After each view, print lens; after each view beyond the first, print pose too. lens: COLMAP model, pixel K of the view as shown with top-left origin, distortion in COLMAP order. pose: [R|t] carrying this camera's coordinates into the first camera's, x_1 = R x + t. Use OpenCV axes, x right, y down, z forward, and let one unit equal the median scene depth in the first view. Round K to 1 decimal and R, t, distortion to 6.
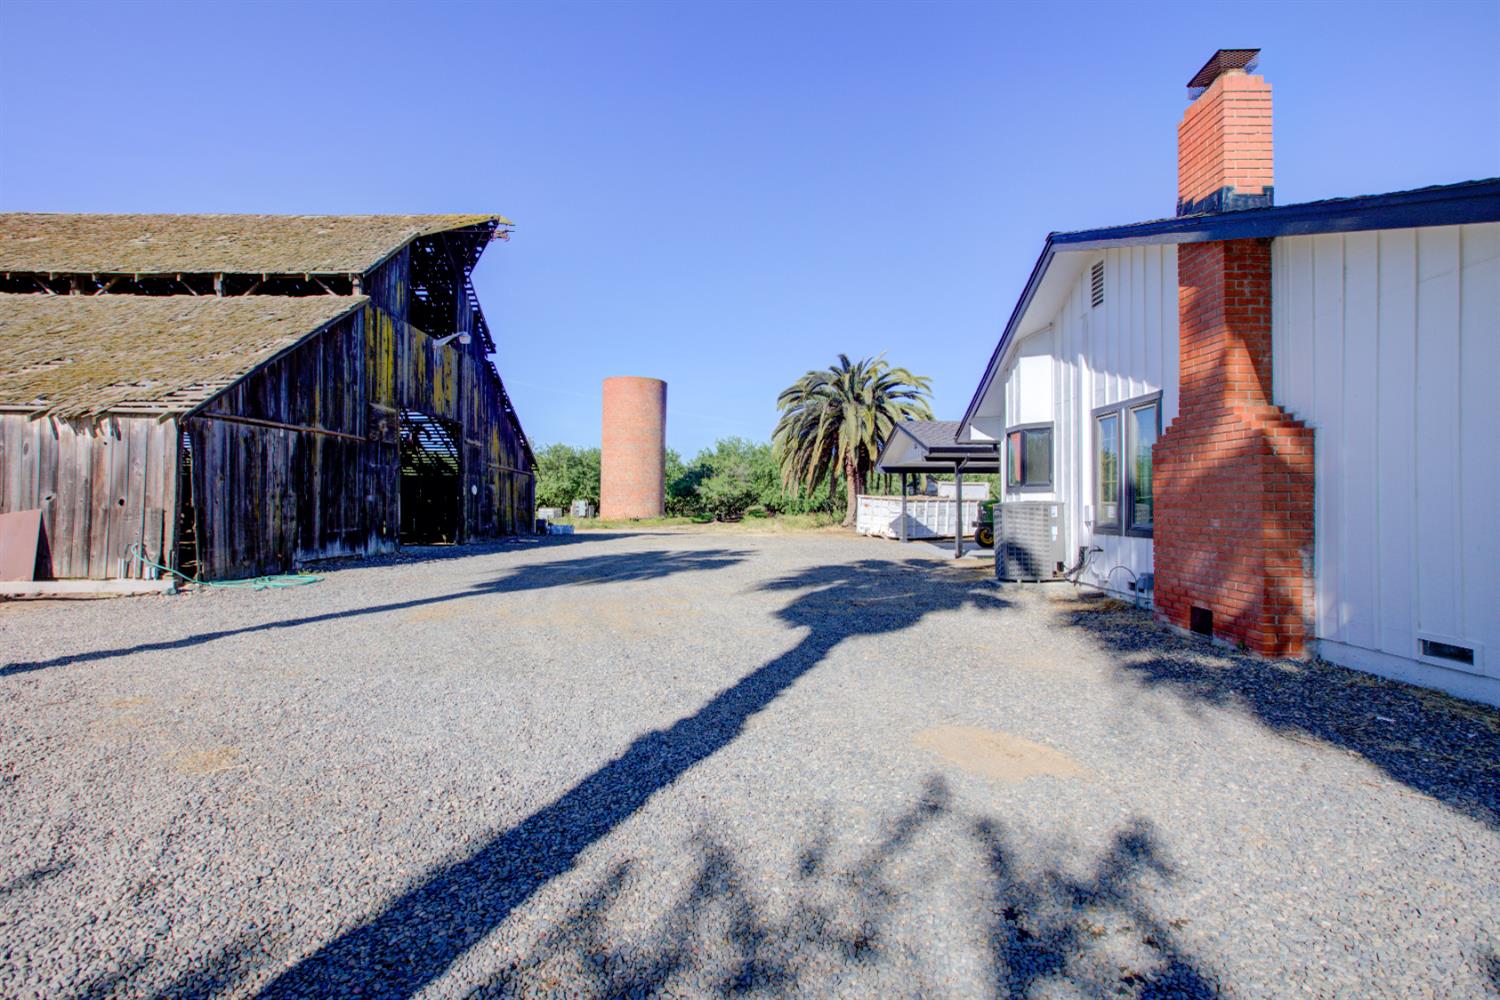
lens RADIAL K [[694.0, 0, 752.0], [0, 694.0, 497.5], [0, 0, 1]] dist [-0.008056, 0.004393]
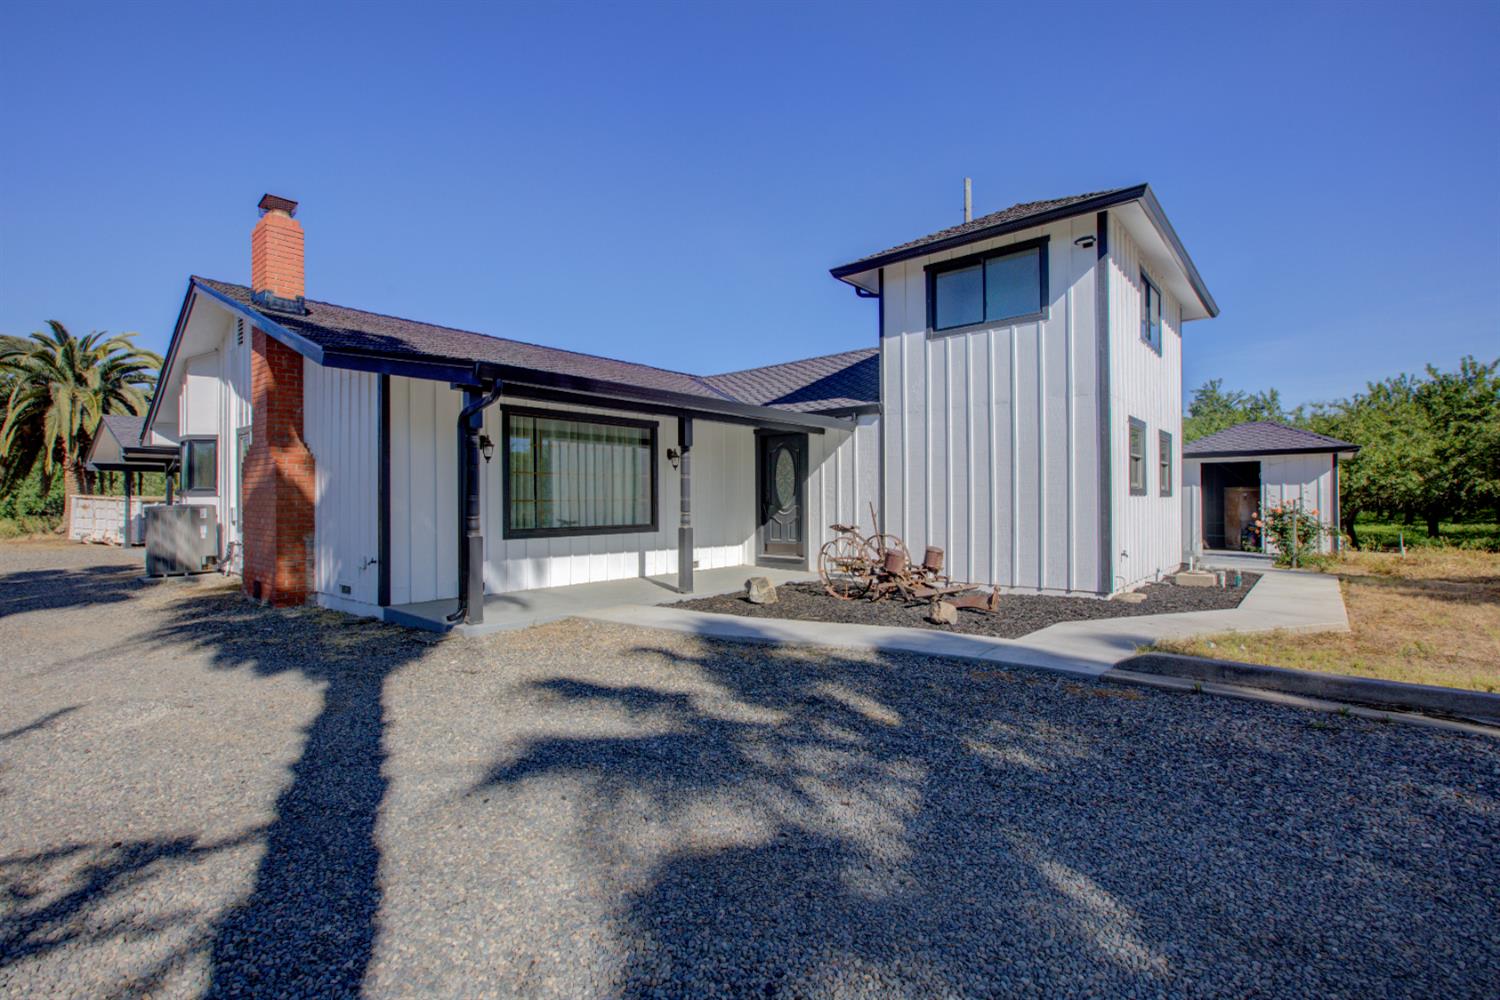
lens RADIAL K [[694.0, 0, 780.2], [0, 694.0, 497.4], [0, 0, 1]] dist [-0.008056, 0.004393]
pose [[0.645222, 0.003997, 0.763984, 0.245768], [-0.004791, 0.999988, -0.001185, -0.013818], [-0.763980, -0.002896, 0.645234, -0.701294]]
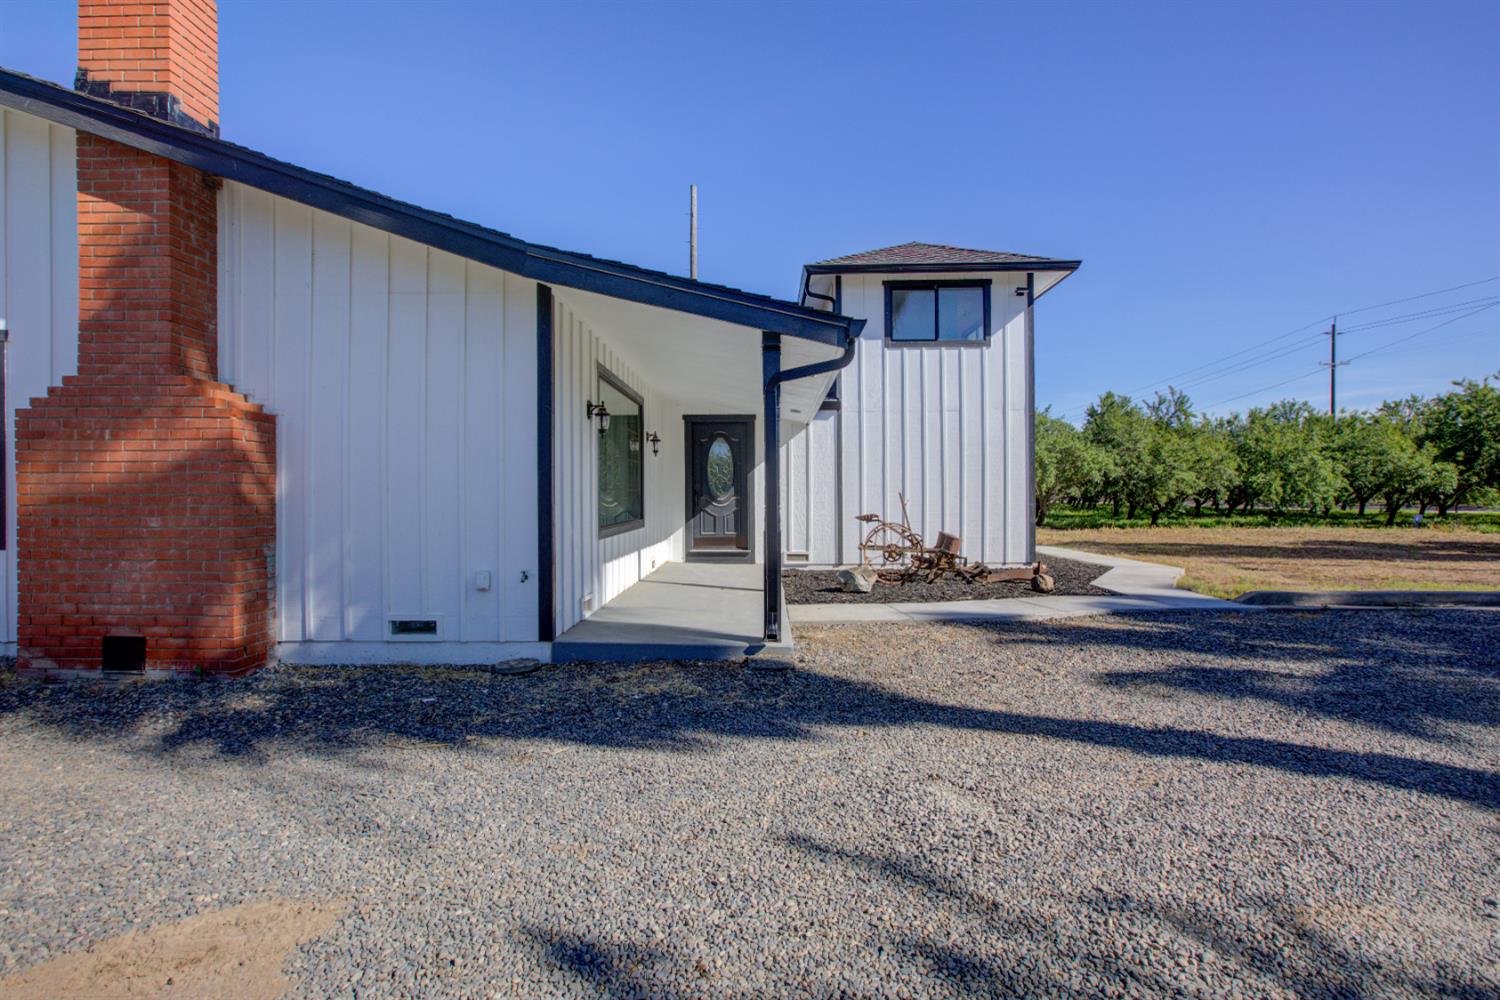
lens RADIAL K [[694.0, 0, 752.7], [0, 694.0, 499.4], [0, 0, 1]] dist [-0.008056, 0.004393]
pose [[0.023339, -0.003882, 0.999720, -0.080412], [-0.007932, 0.999960, 0.004068, 0.002840], [-0.999696, -0.008025, 0.023308, 0.288184]]
